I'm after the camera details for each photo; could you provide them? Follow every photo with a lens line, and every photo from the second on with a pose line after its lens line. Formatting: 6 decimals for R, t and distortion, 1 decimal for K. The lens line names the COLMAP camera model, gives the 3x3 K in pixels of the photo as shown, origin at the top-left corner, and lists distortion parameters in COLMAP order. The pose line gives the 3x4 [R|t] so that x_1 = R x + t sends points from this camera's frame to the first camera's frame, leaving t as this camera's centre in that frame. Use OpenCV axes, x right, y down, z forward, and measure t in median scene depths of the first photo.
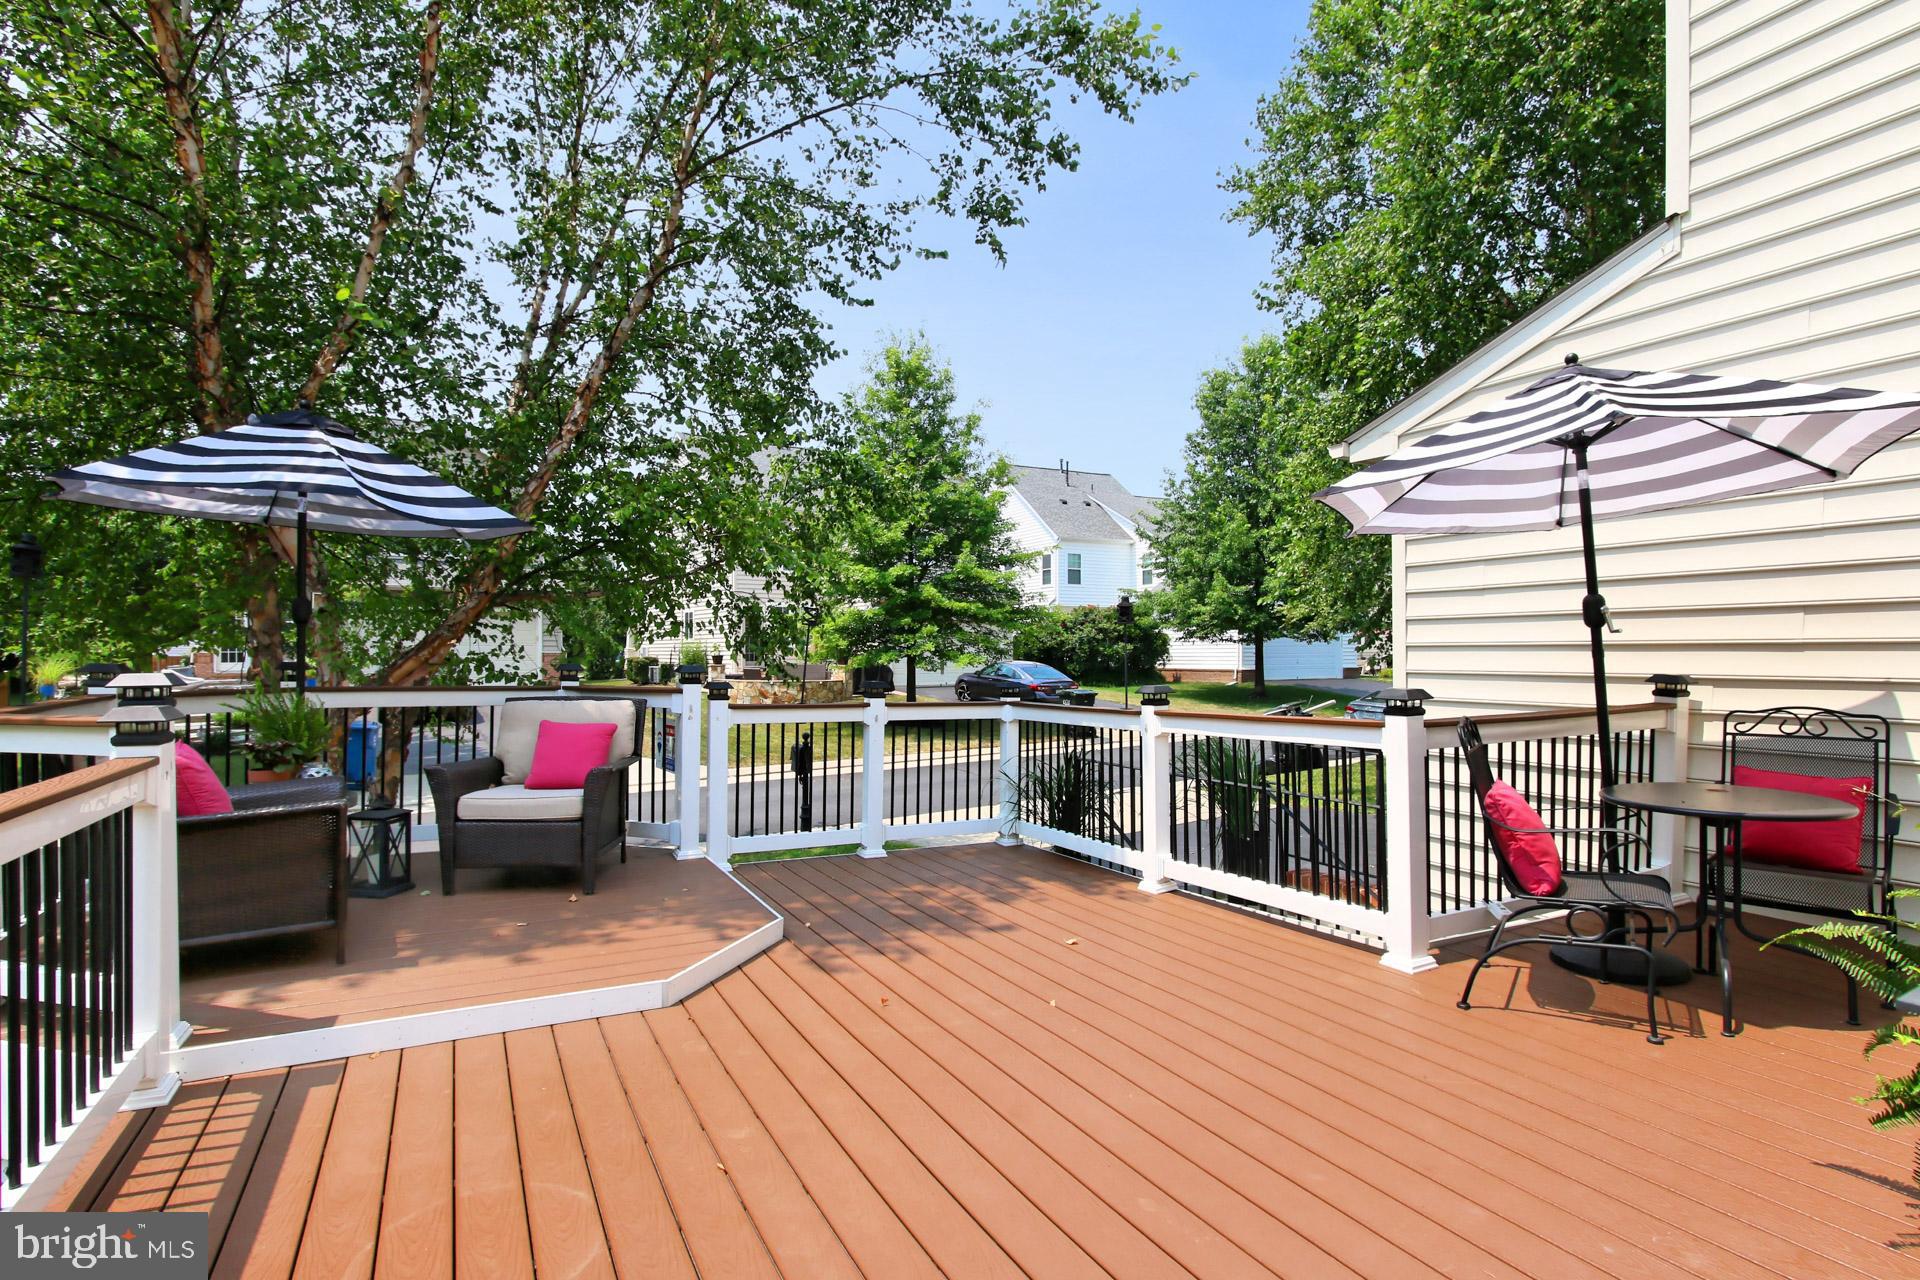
lens RADIAL K [[960.8, 0, 960.0], [0, 960.8, 640.0], [0, 0, 1]] dist [-0.019150, -0.000283]
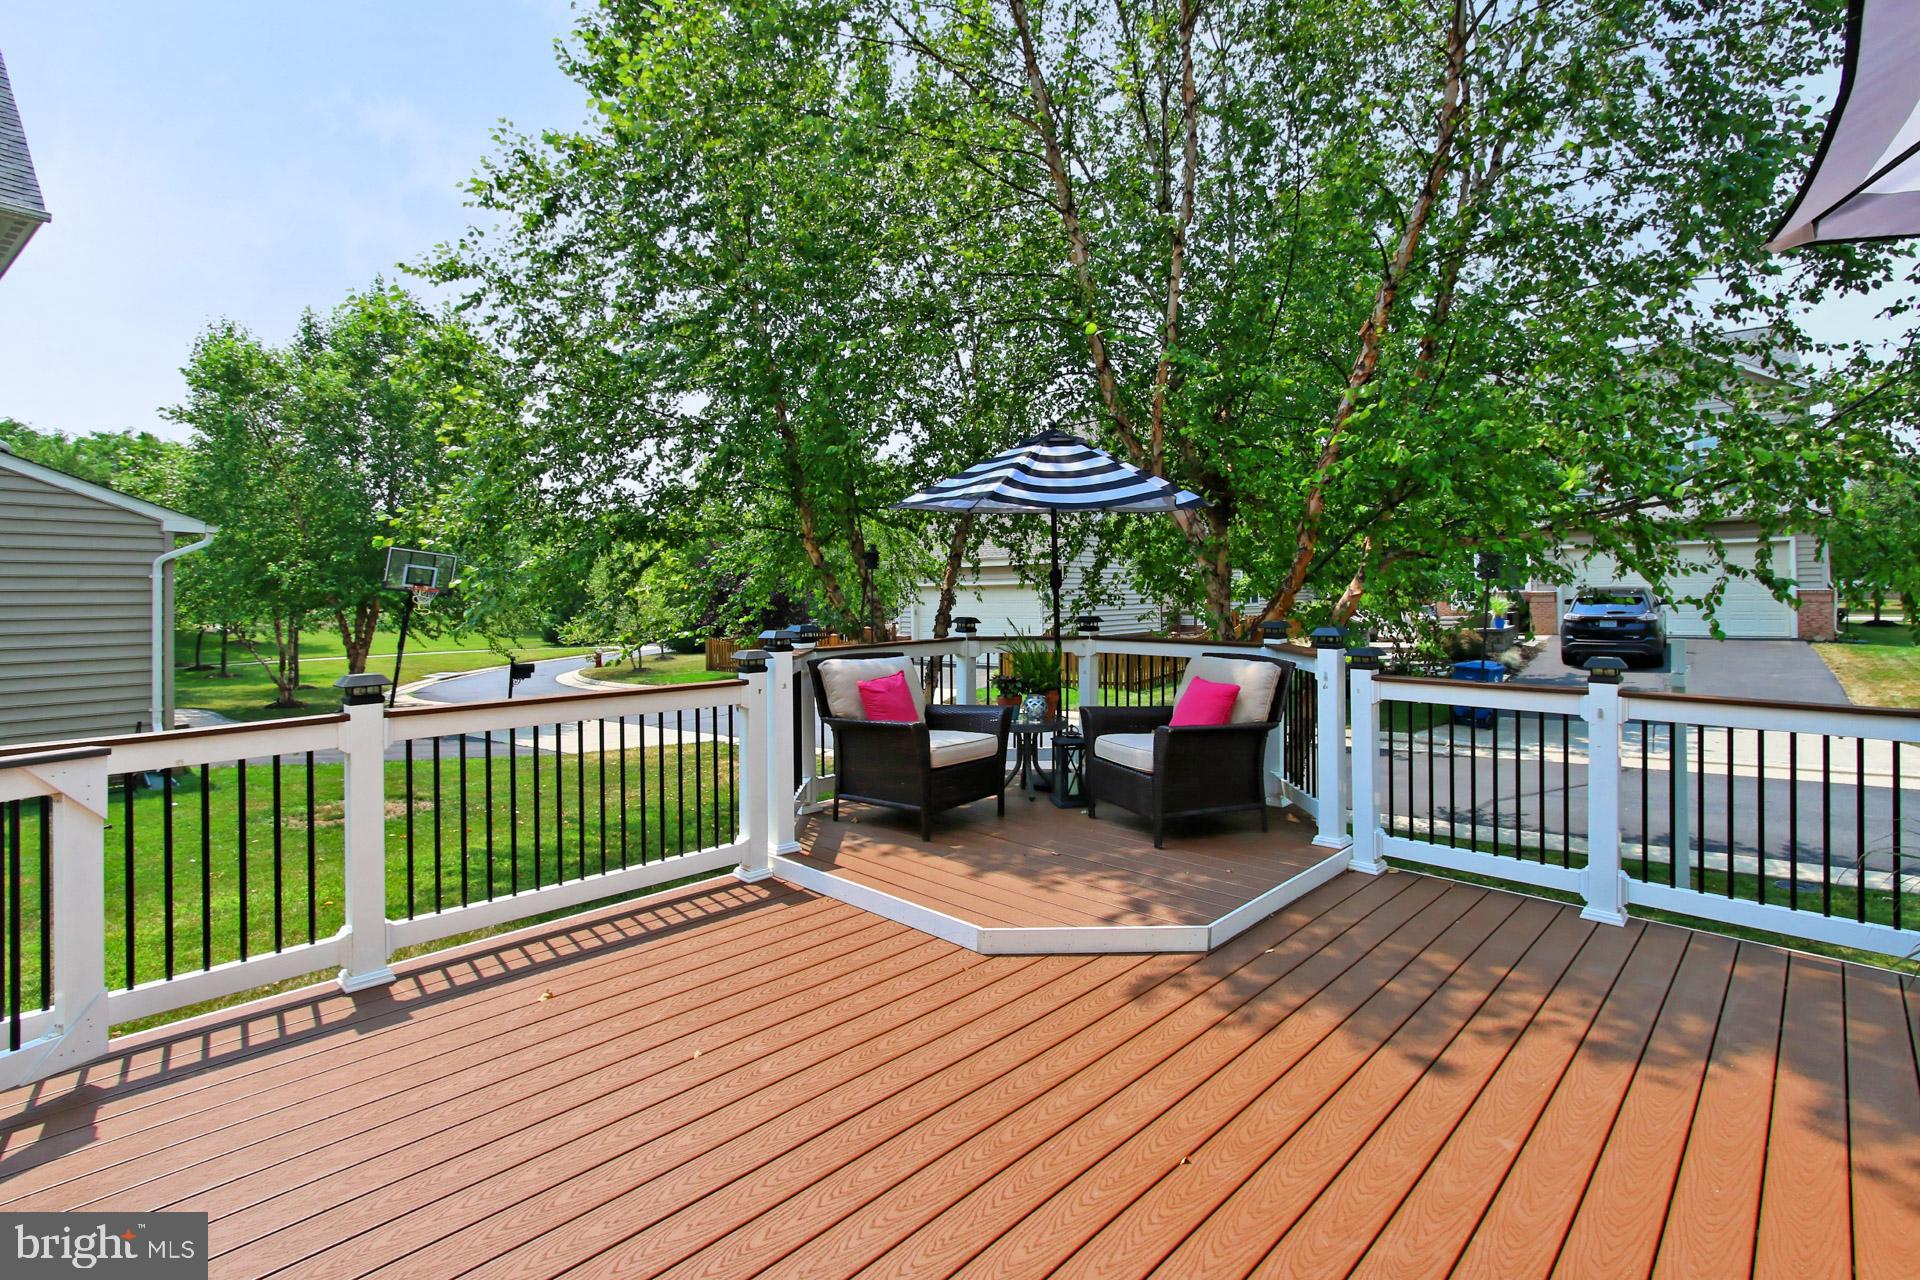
lens RADIAL K [[912.2, 0, 925.3], [0, 912.2, 602.4], [0, 0, 1]] dist [0.000181, 0.000069]
pose [[0.290628, -0.001273, -0.956835, 0.560950], [0.021740, 0.999750, 0.005273, -0.011377], [0.956589, -0.022334, 0.290583, 0.566695]]
